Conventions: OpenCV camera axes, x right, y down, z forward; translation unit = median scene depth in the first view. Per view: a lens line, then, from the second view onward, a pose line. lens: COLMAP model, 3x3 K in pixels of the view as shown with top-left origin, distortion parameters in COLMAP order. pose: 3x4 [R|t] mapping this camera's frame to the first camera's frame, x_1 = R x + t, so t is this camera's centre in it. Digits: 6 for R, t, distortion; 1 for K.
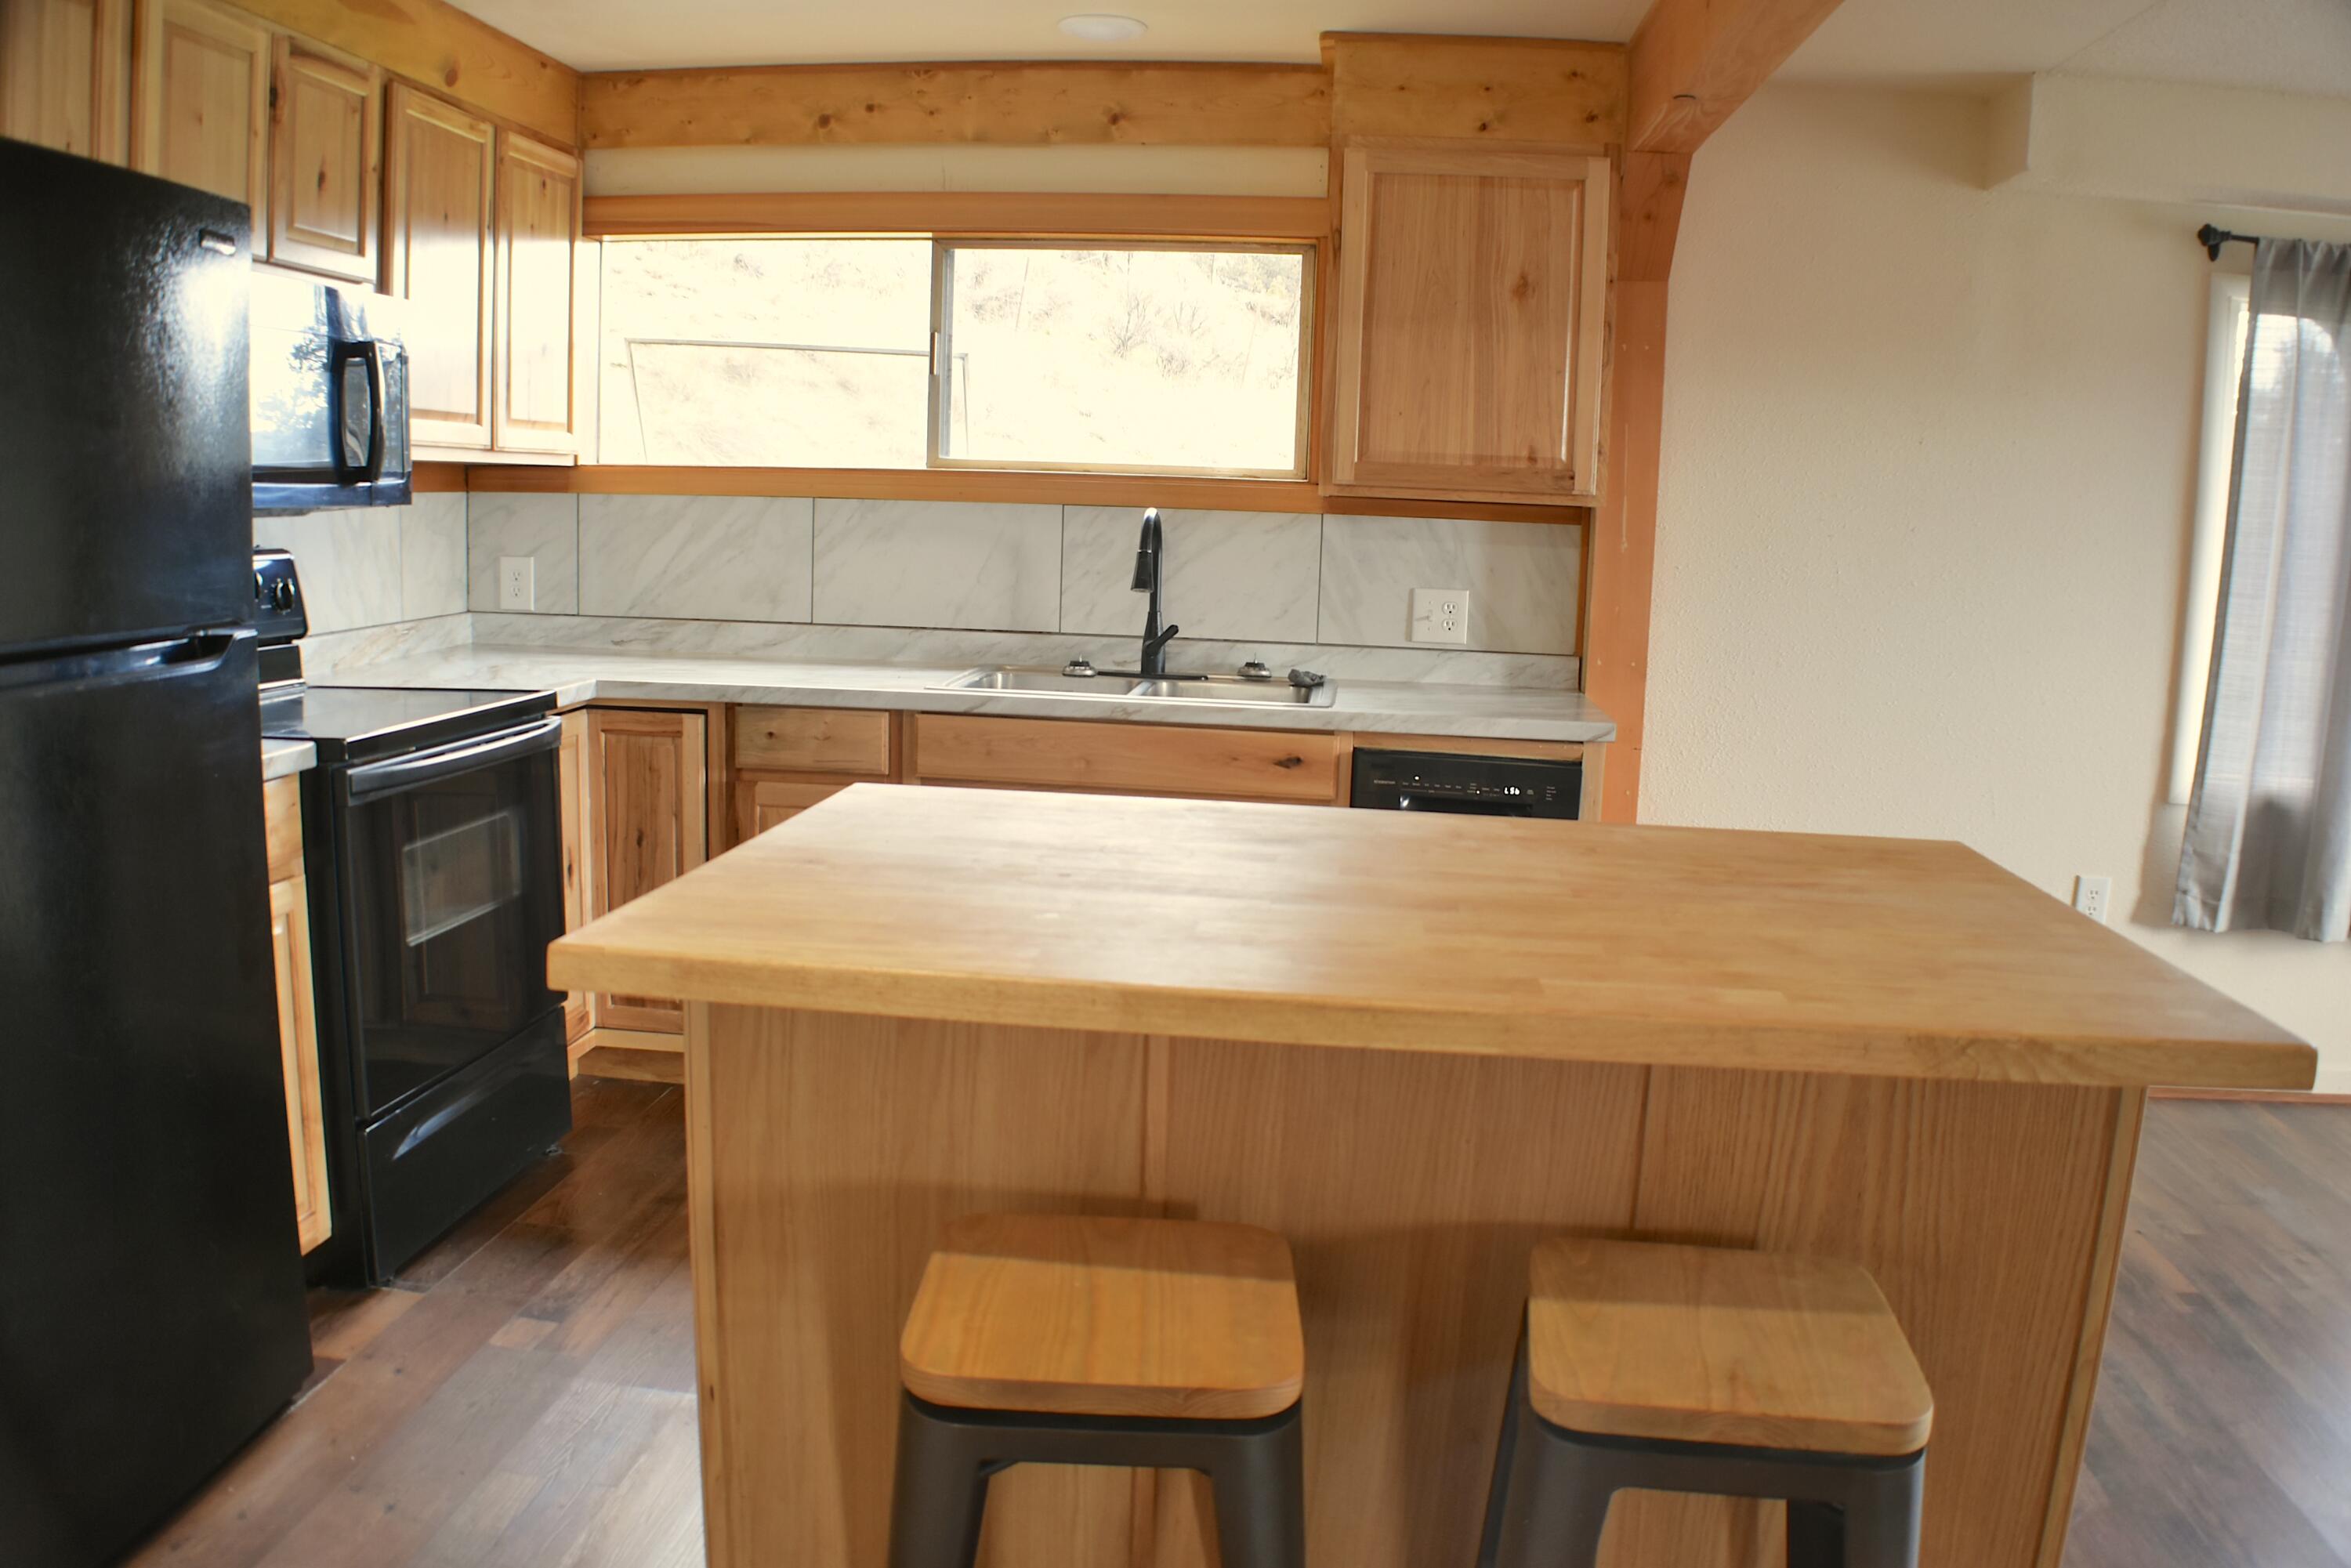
lens RADIAL K [[1785.7, 0, 1175.5], [0, 1785.7, 784.0], [0, 0, 1]] dist [-0.156415, 0.010622]
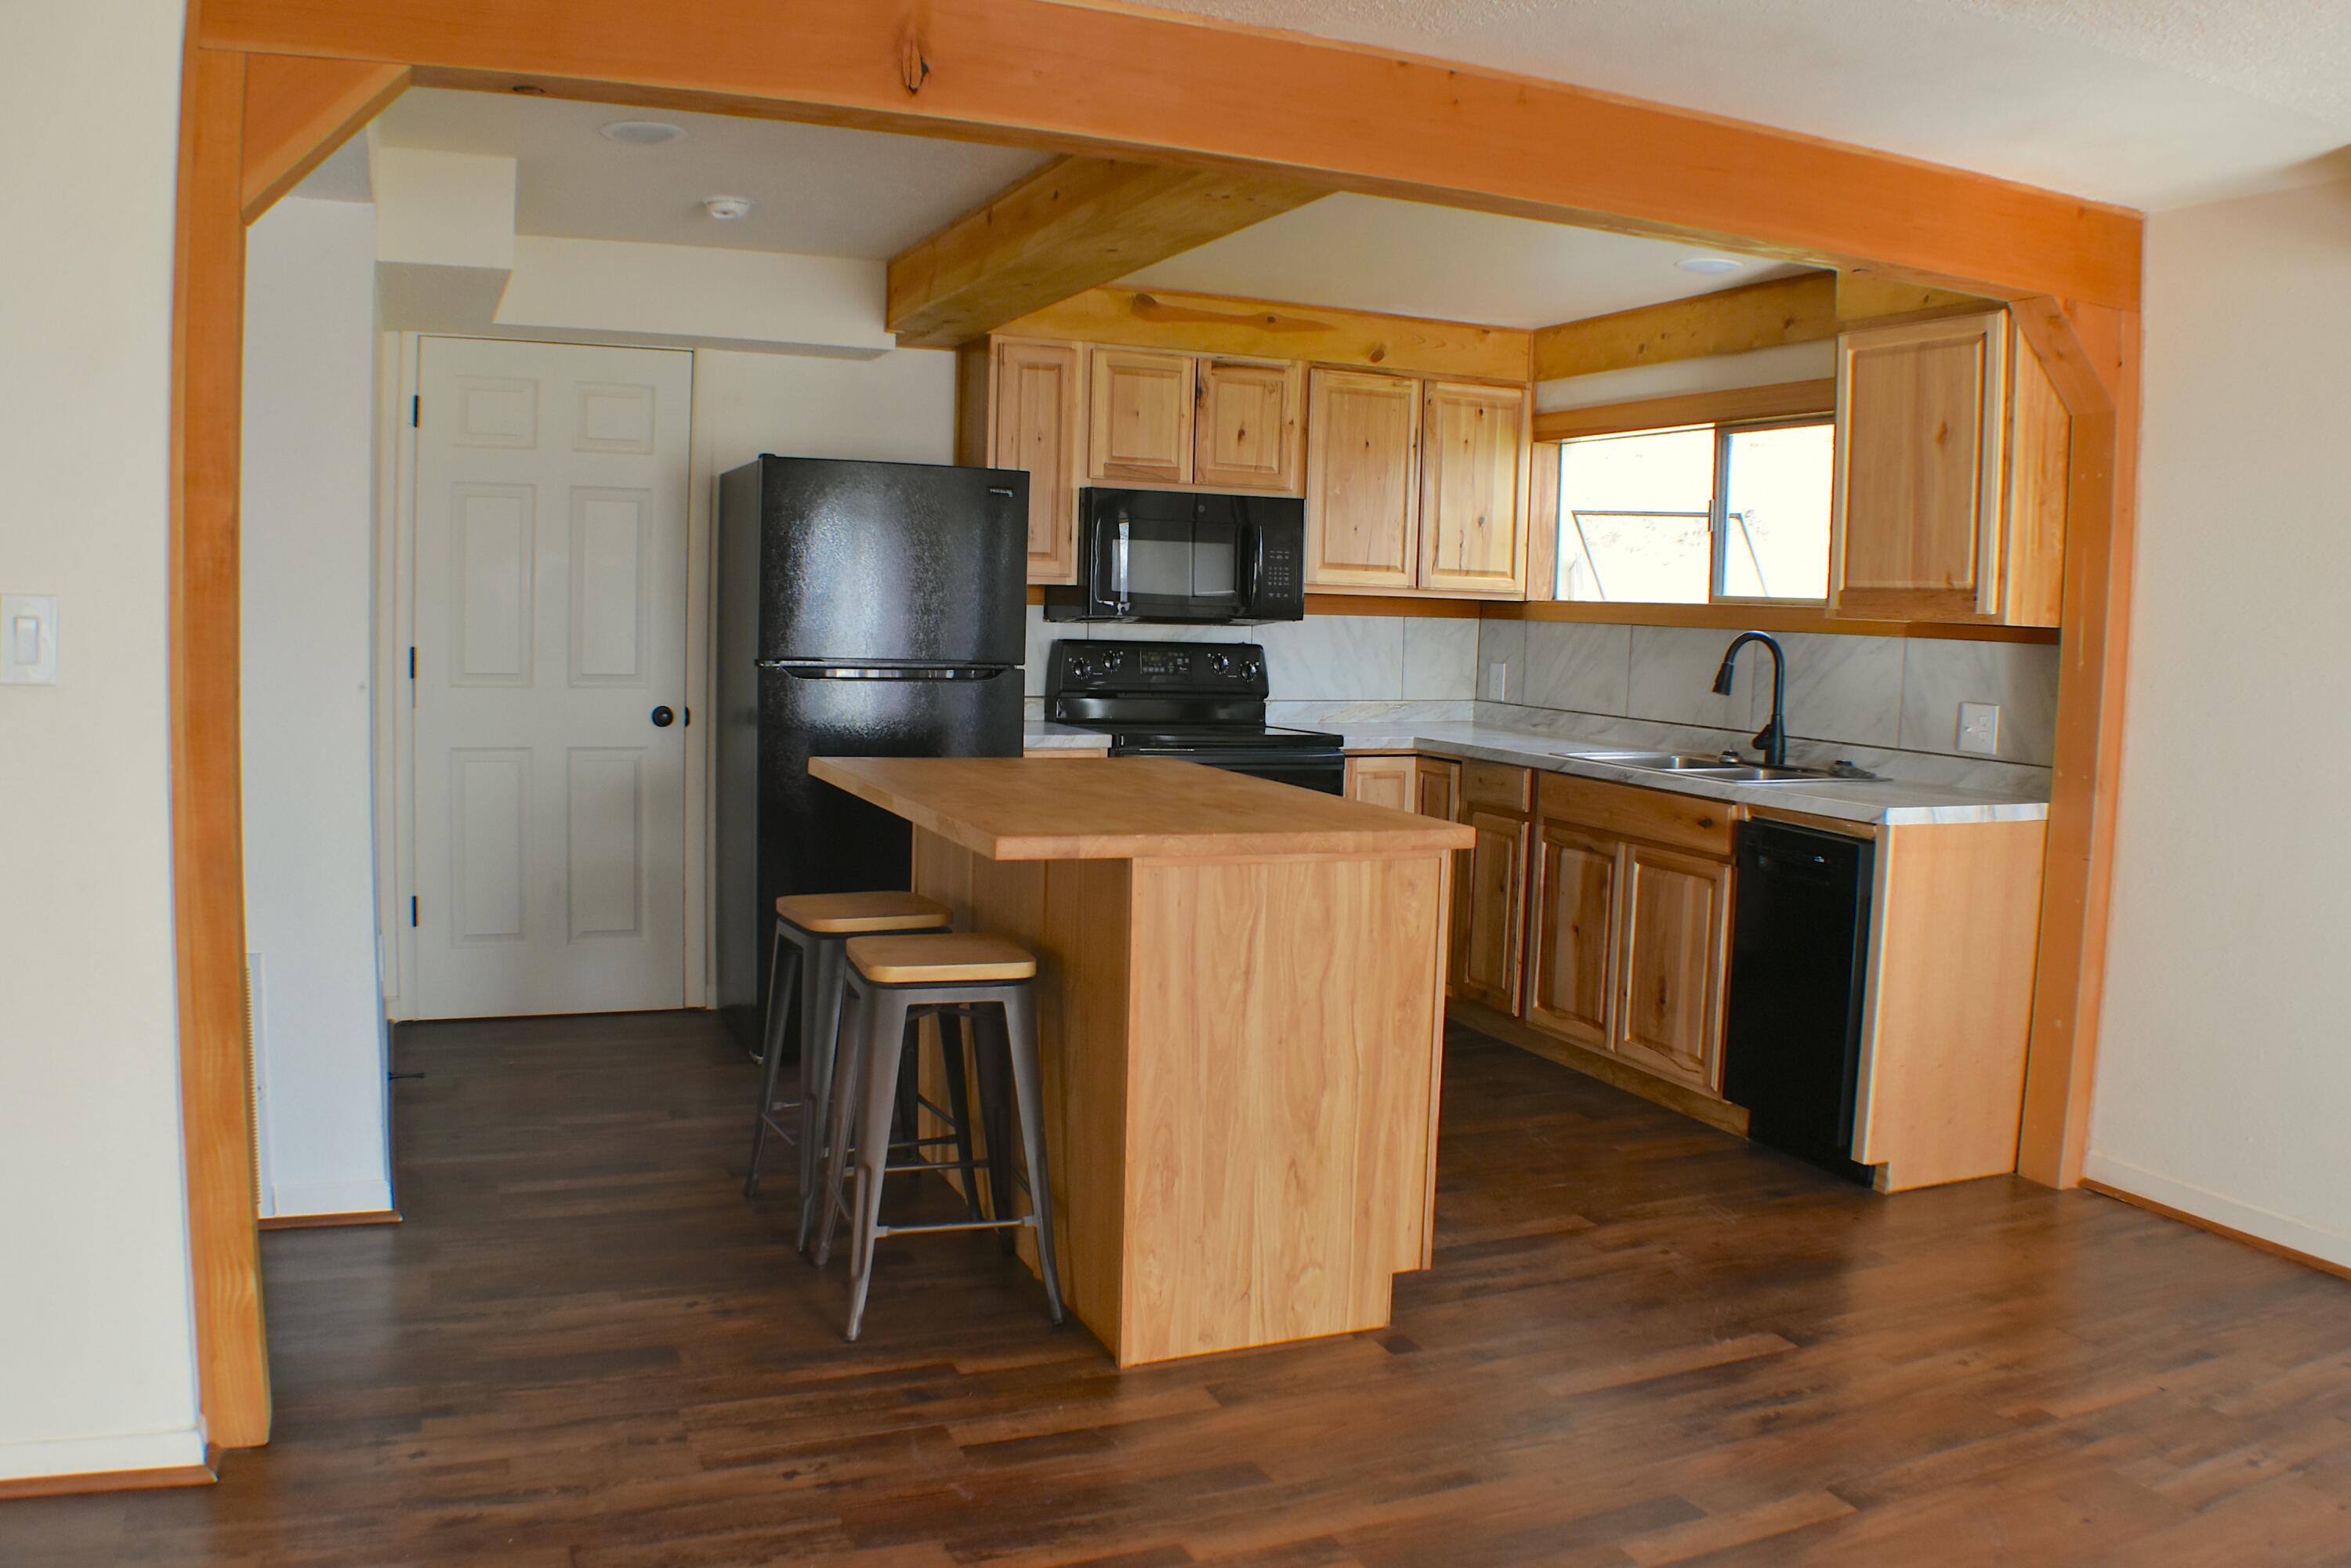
lens RADIAL K [[1858.6, 0, 1175.5], [0, 1858.6, 784.0], [0, 0, 1]] dist [-0.145219, -0.000753]
pose [[0.491619, 0.066918, -0.868235, 0.964450], [-0.149094, 0.988789, -0.008211, 0.025655], [0.857952, 0.133485, 0.496085, 0.017796]]
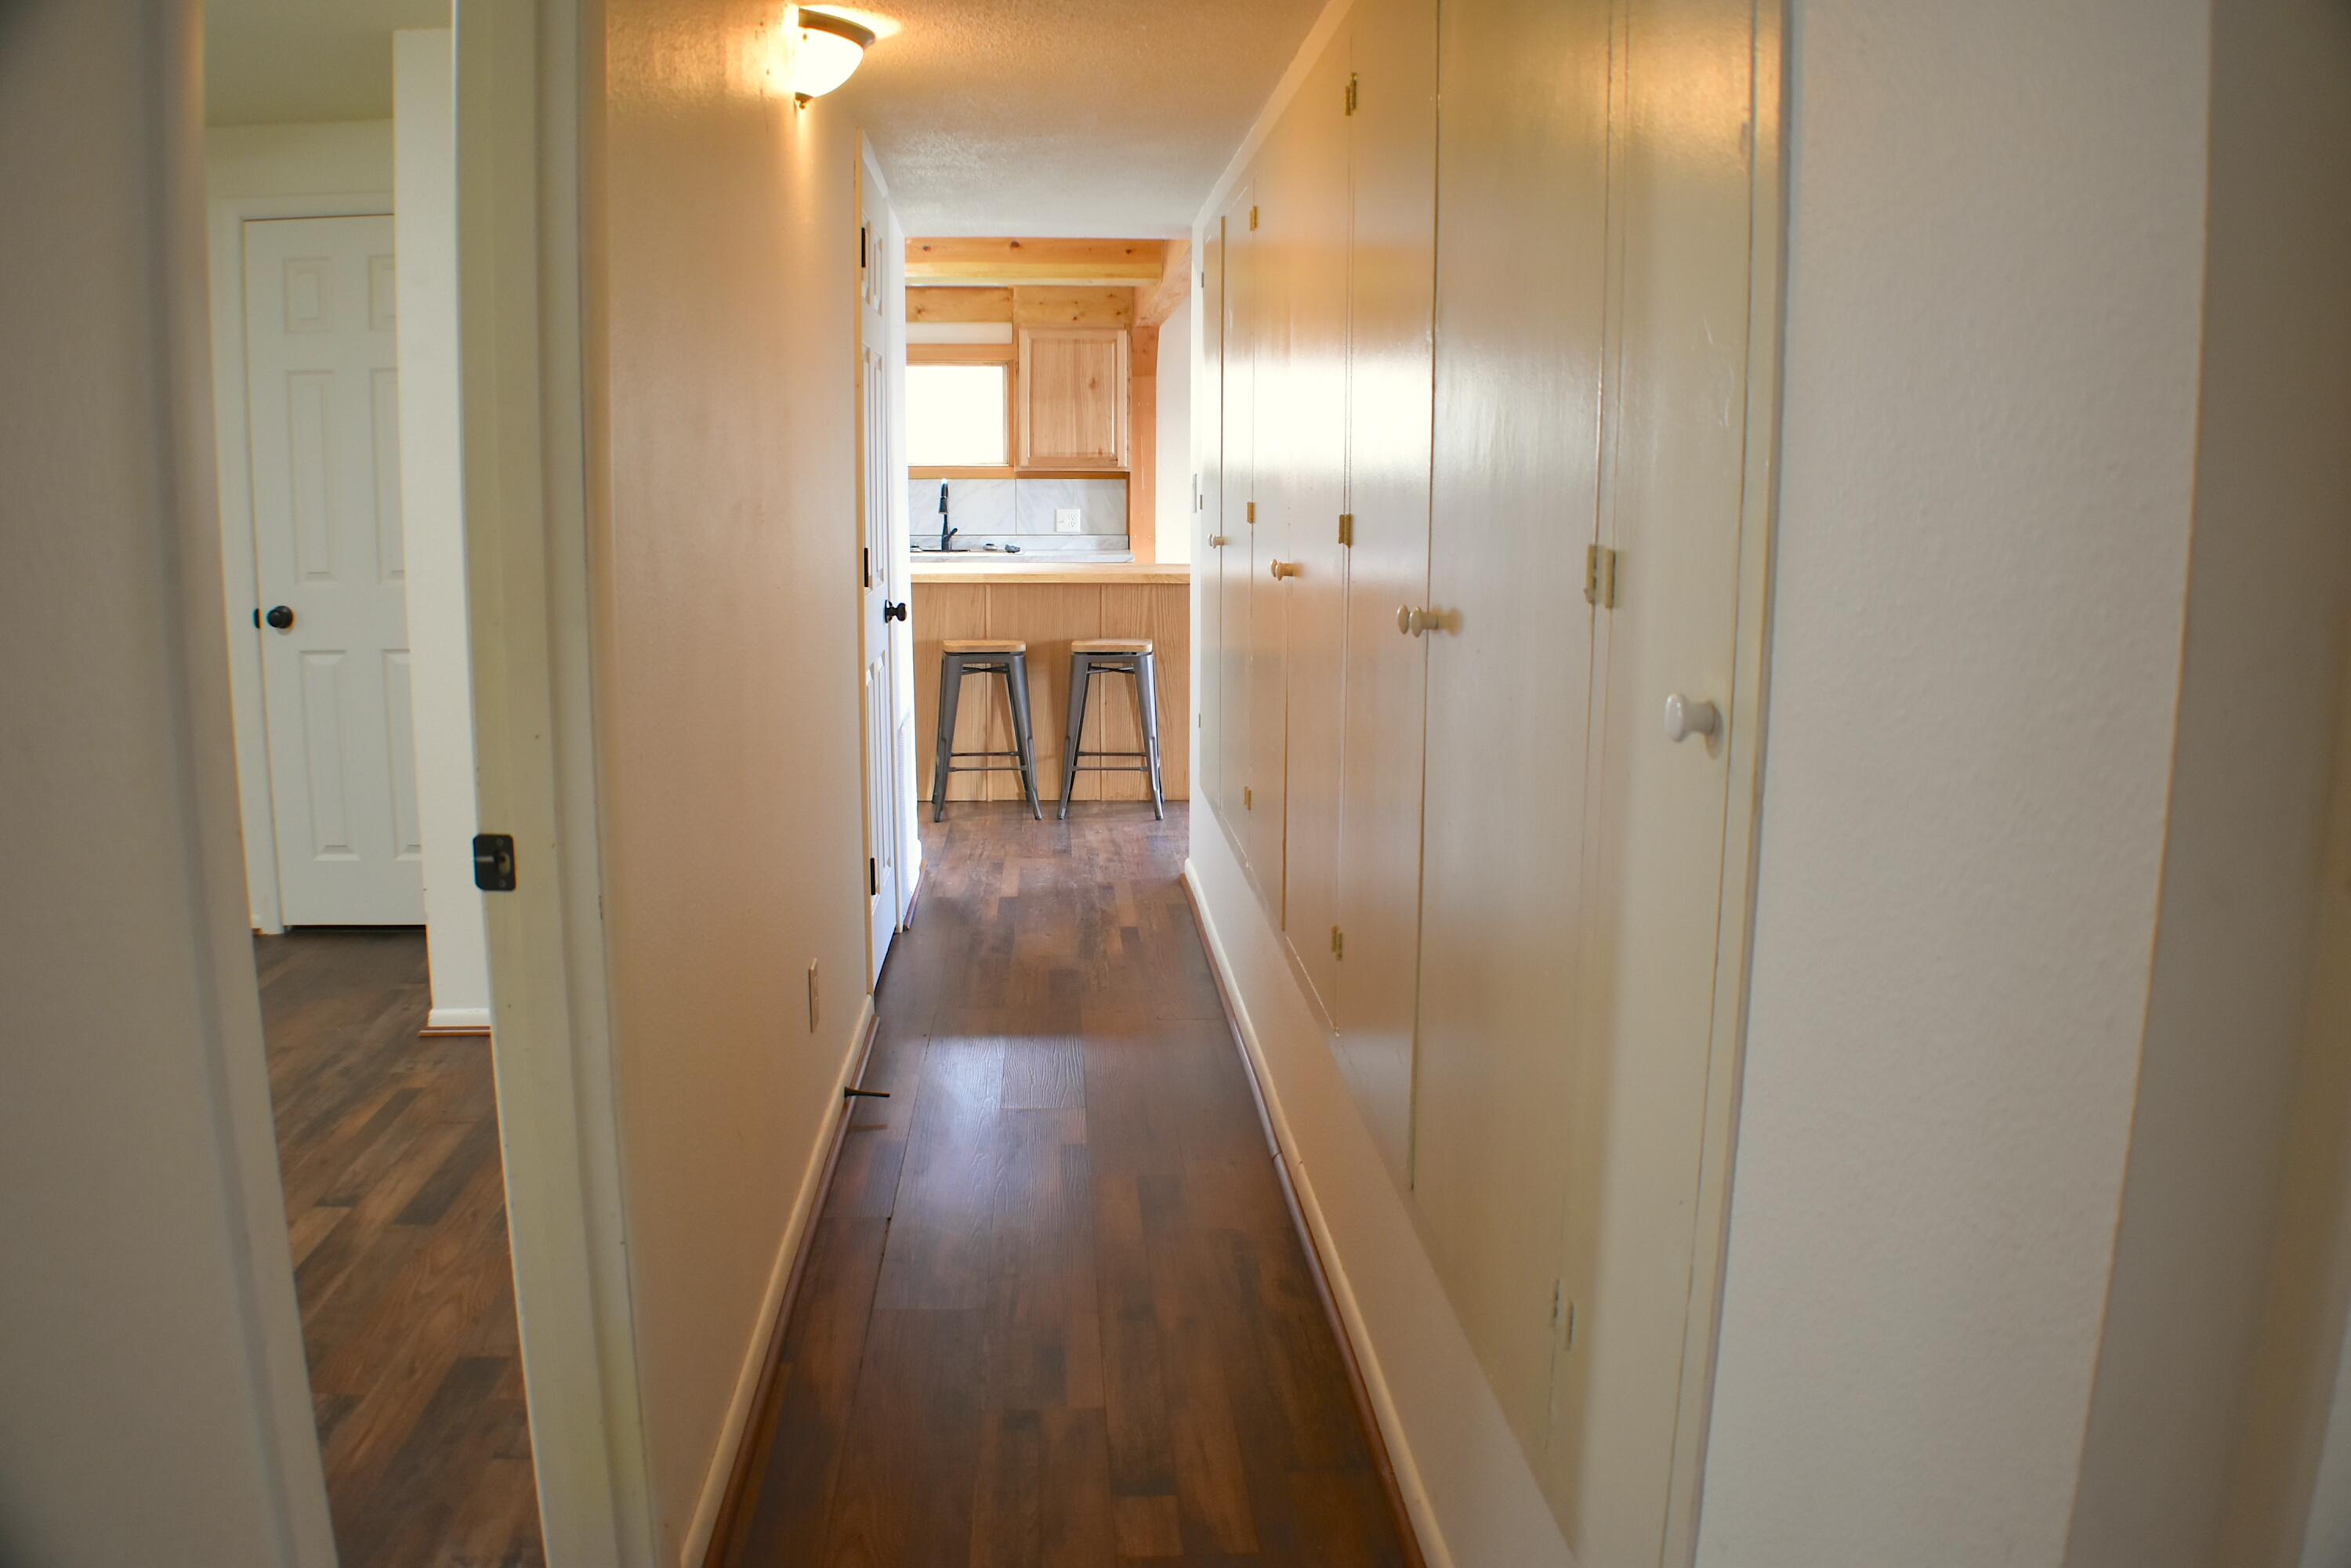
lens RADIAL K [[1785.7, 0, 1175.5], [0, 1785.7, 784.0], [0, 0, 1]] dist [-0.156415, 0.010622]
pose [[0.984225, -0.056297, 0.167724, -0.135410], [0.052663, 0.998273, 0.026037, 0.216526], [-0.168900, -0.016793, 0.985490, -1.457992]]
